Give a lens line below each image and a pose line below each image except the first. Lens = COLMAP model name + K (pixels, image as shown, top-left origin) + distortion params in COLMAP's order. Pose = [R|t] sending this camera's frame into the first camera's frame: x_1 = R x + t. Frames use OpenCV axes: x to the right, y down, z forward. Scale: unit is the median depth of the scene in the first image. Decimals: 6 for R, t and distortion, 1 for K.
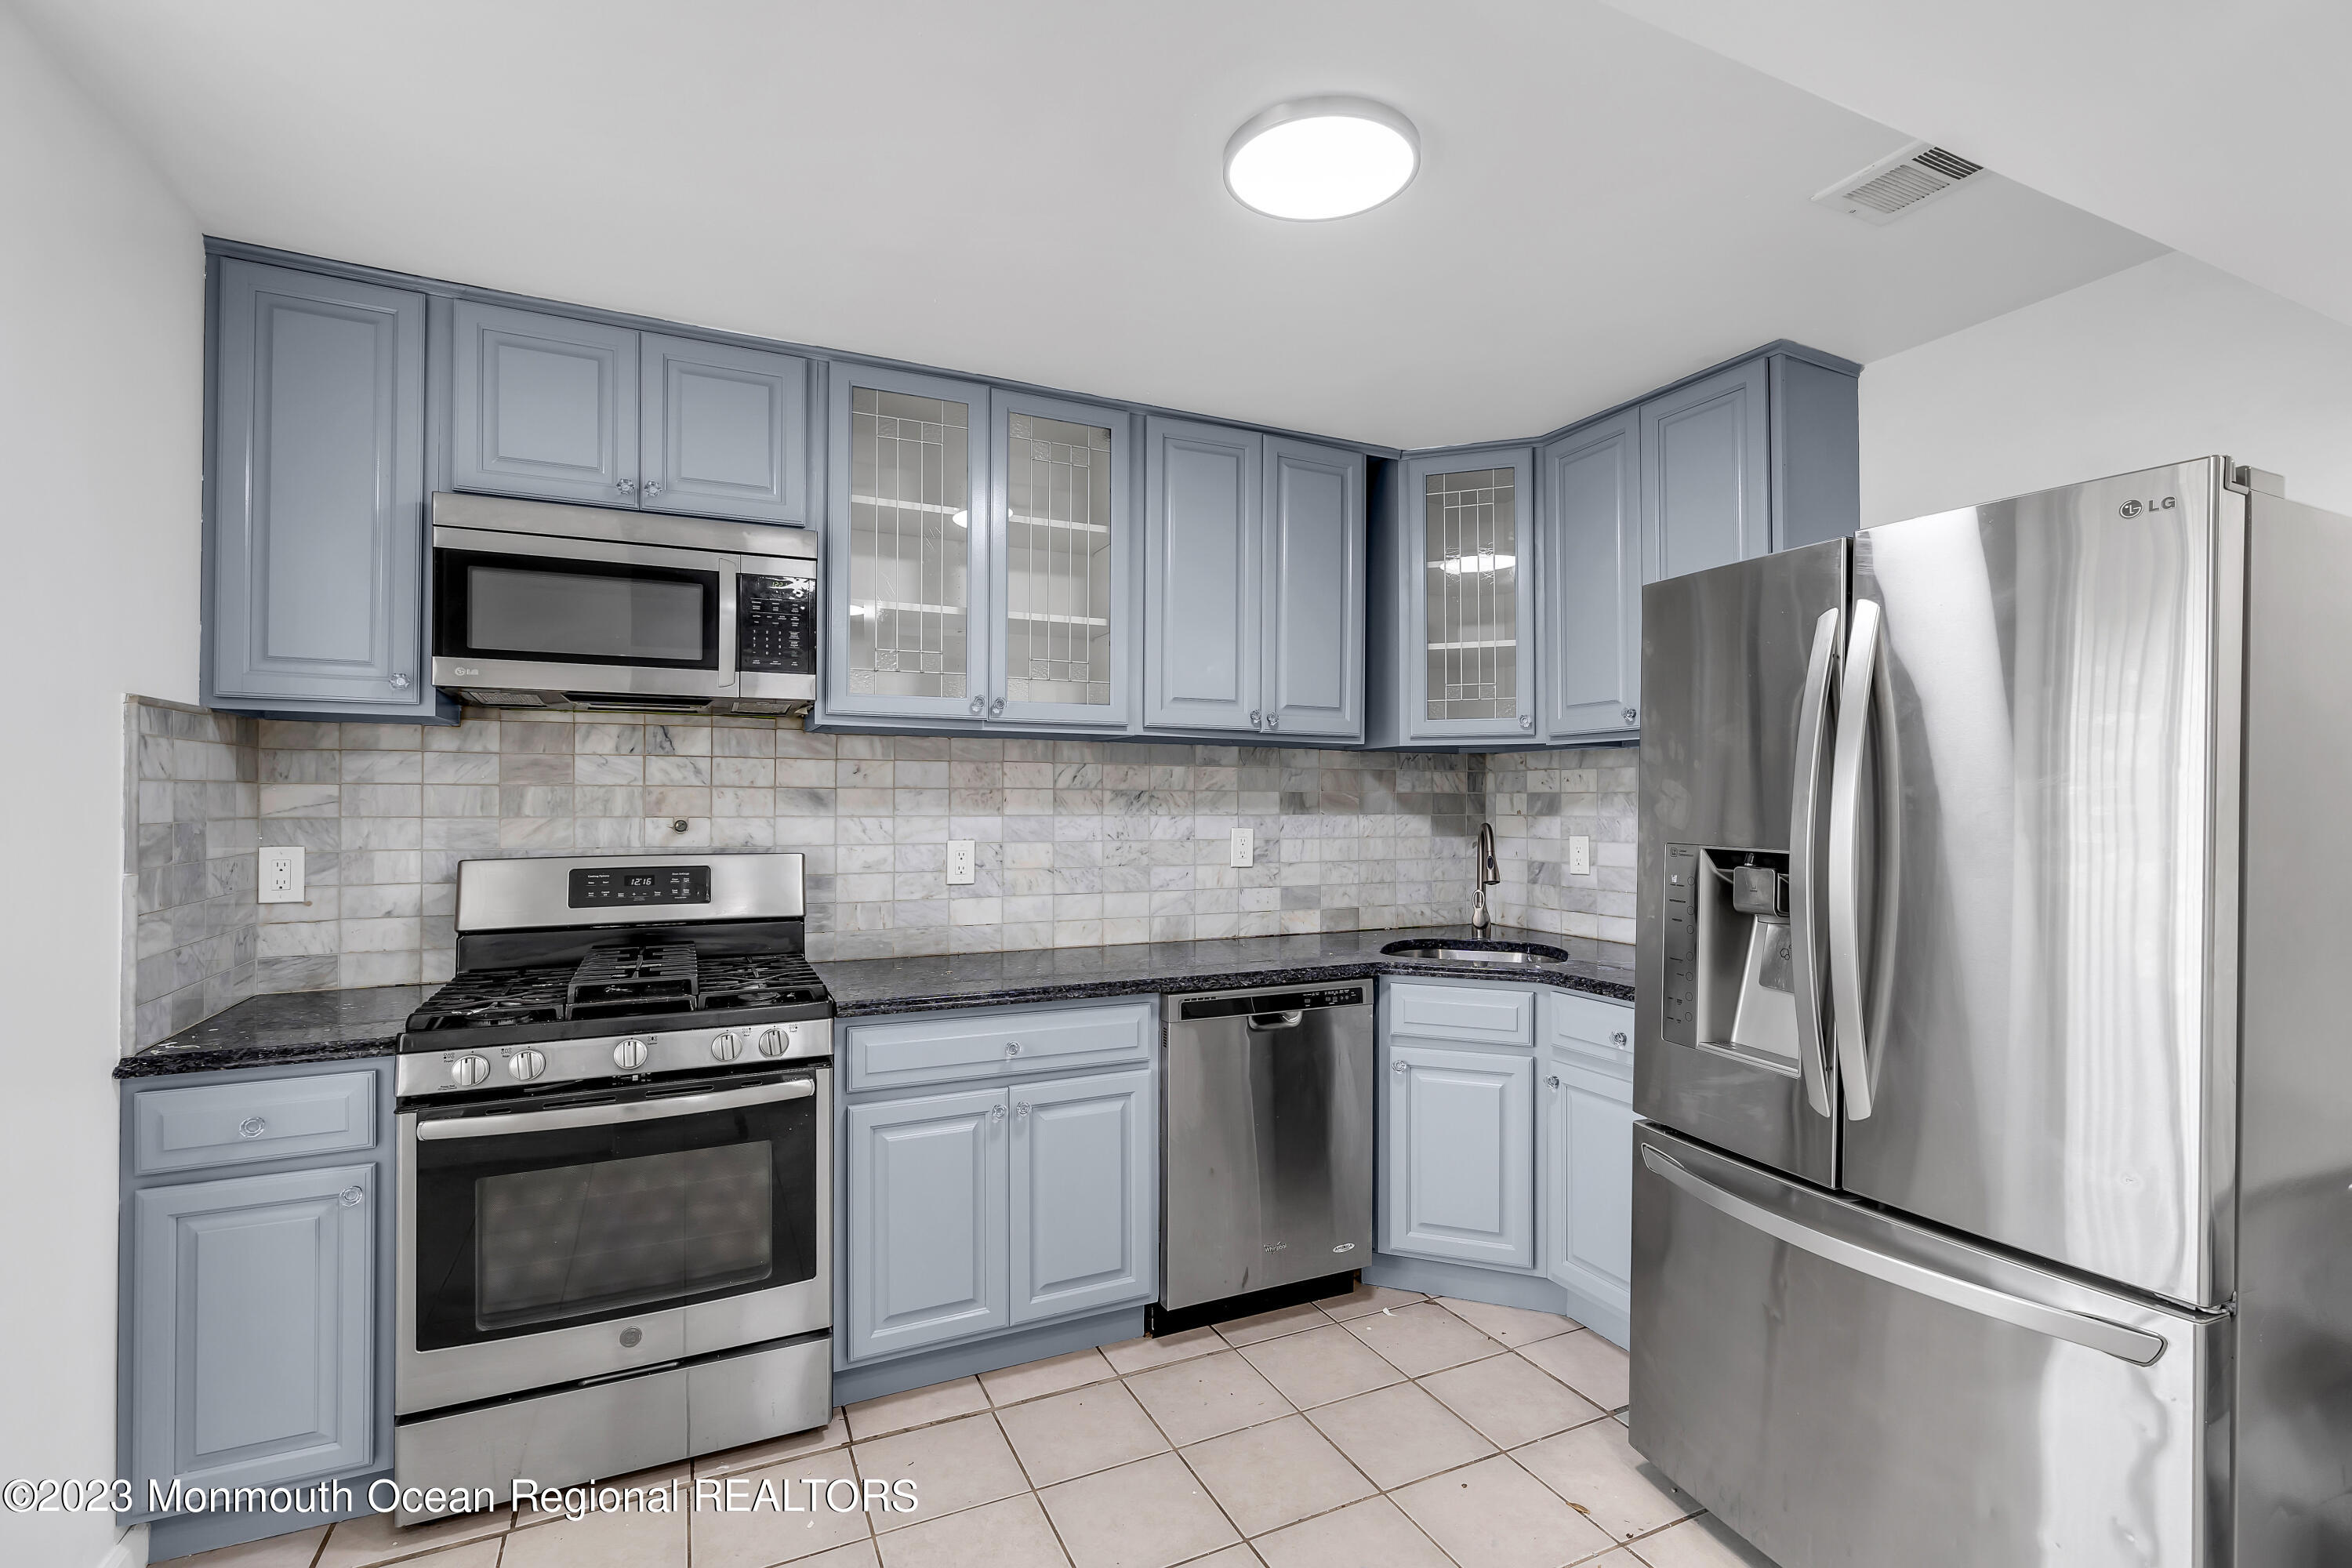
lens RADIAL K [[1059.2, 0, 1176.2], [0, 1059.2, 793.9], [0, 0, 1]] dist [-0.013310, 0.000387]
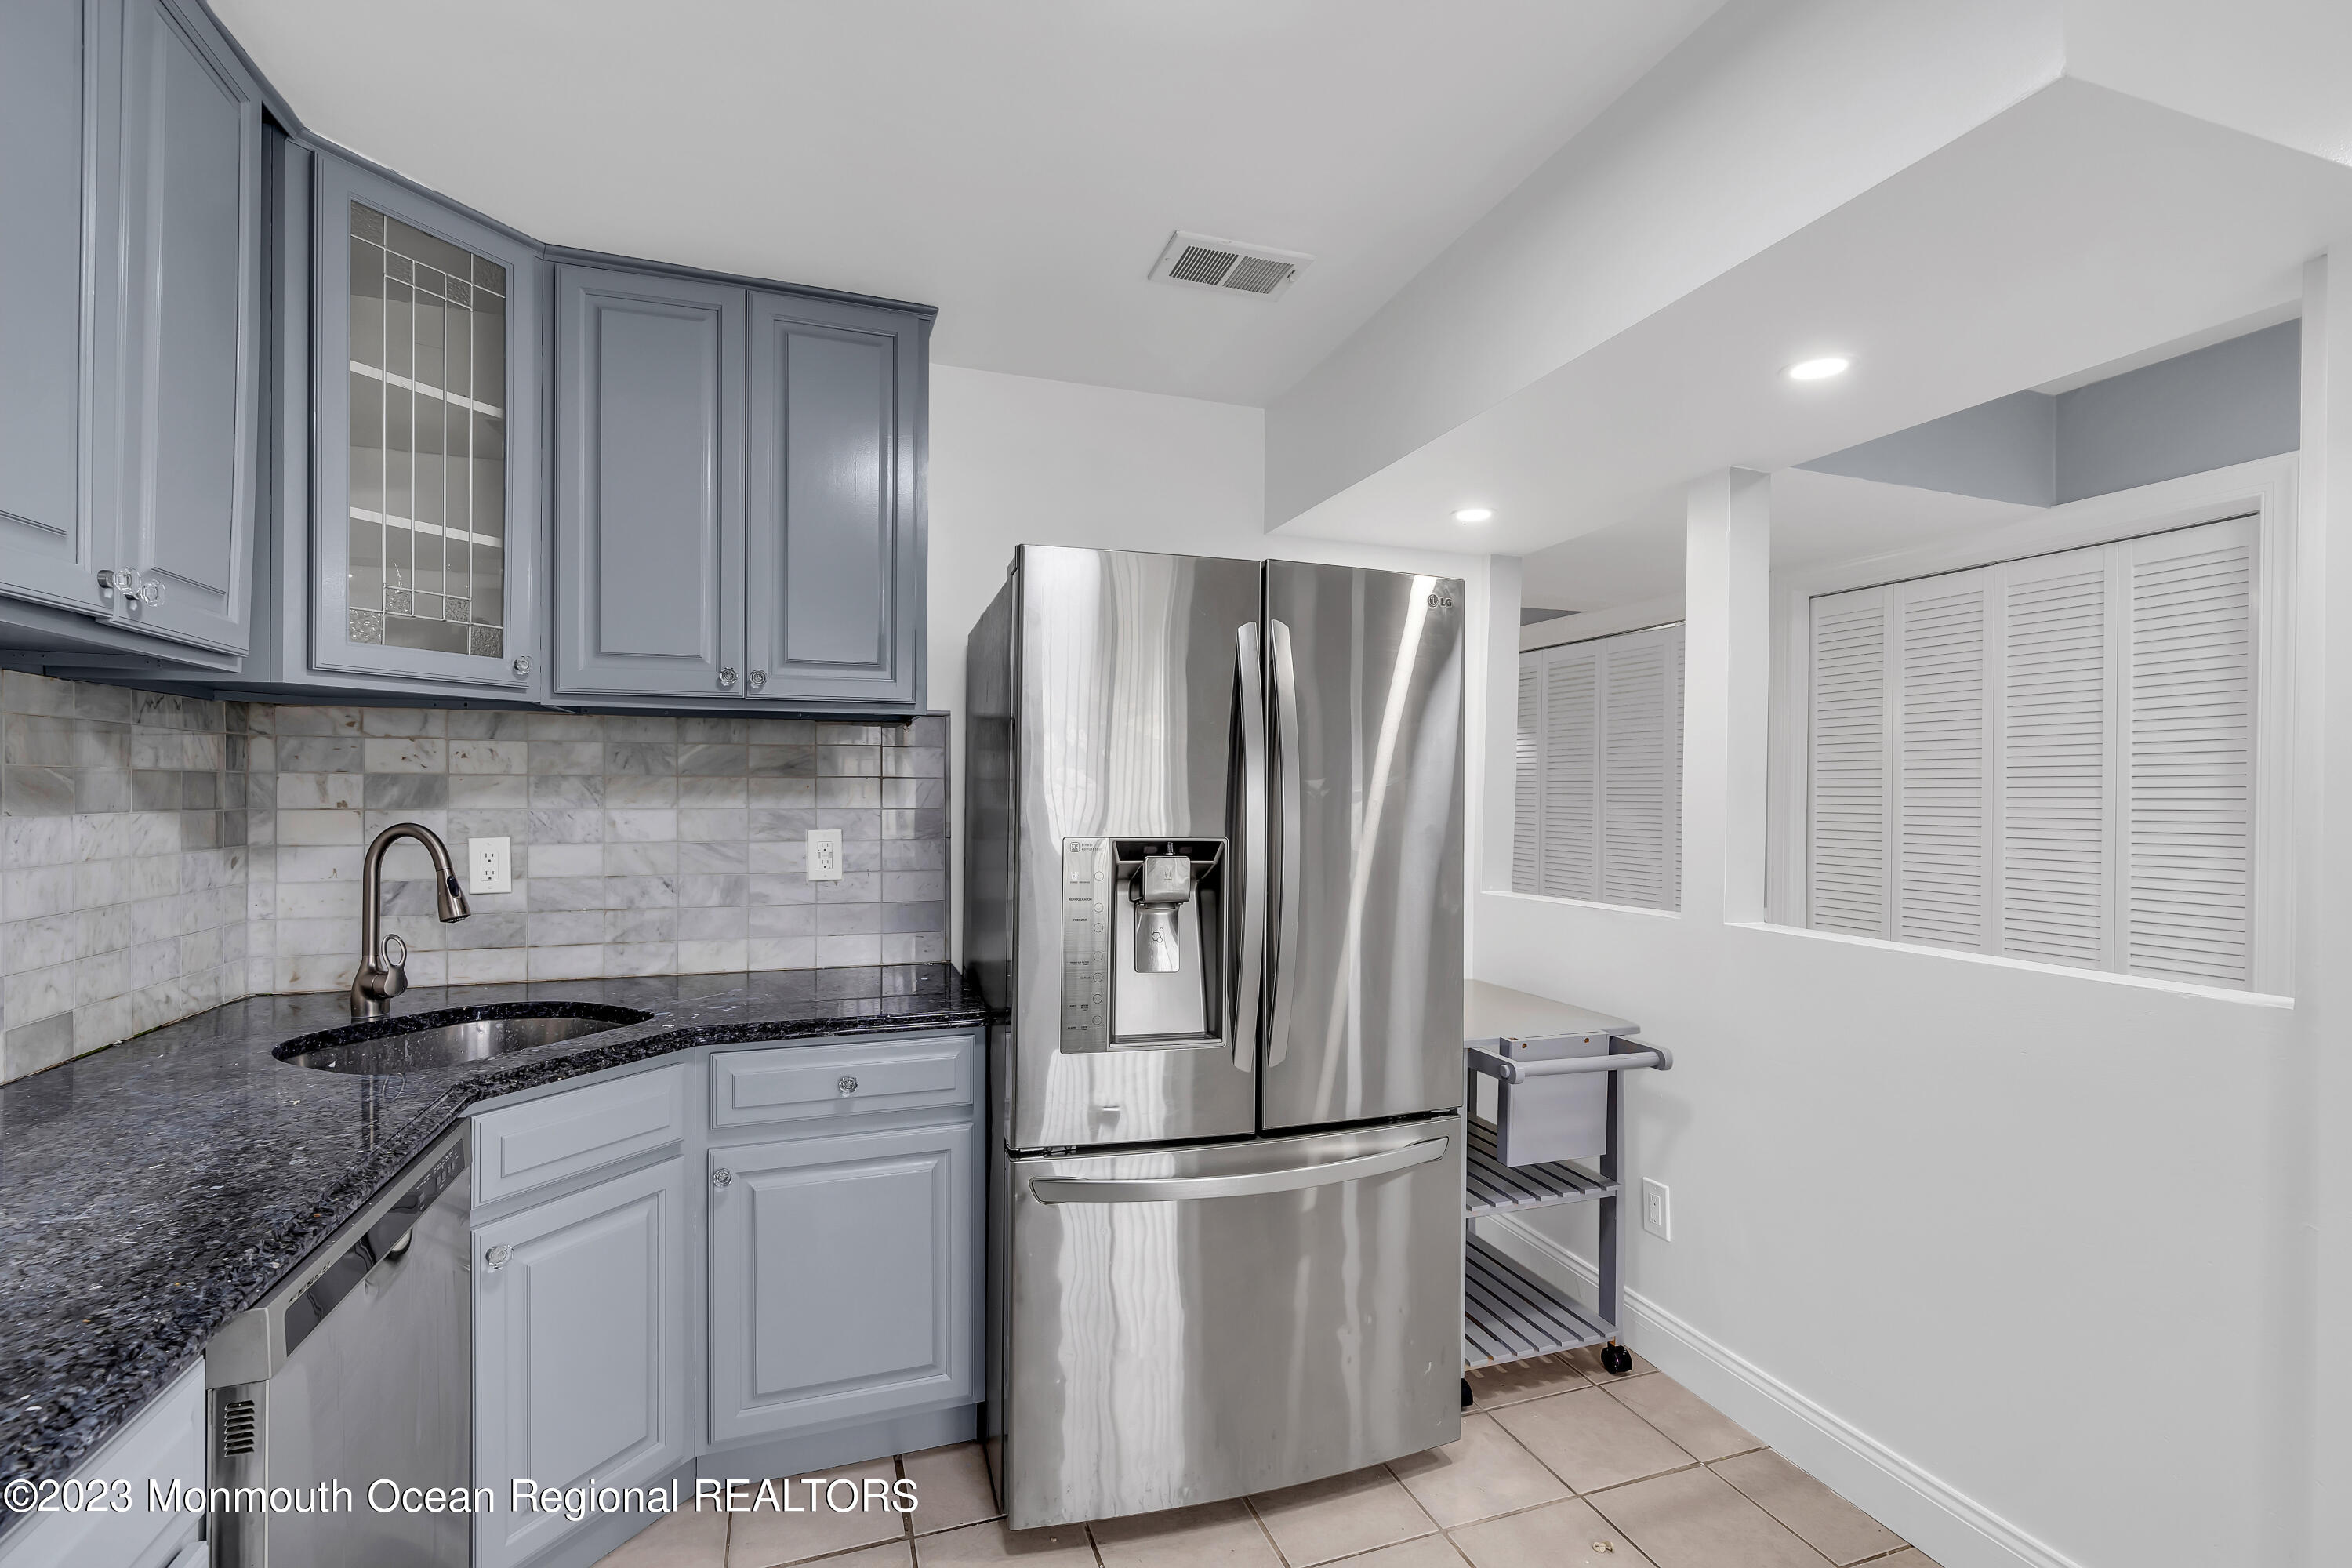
lens RADIAL K [[1059.2, 0, 1179.1], [0, 1059.2, 790.4], [0, 0, 1]] dist [-0.013310, 0.000387]
pose [[0.092107, -0.001901, 0.995747, -0.247195], [-0.012714, 0.999914, 0.003085, 0.001066], [-0.995668, -0.012944, 0.092075, 0.468018]]
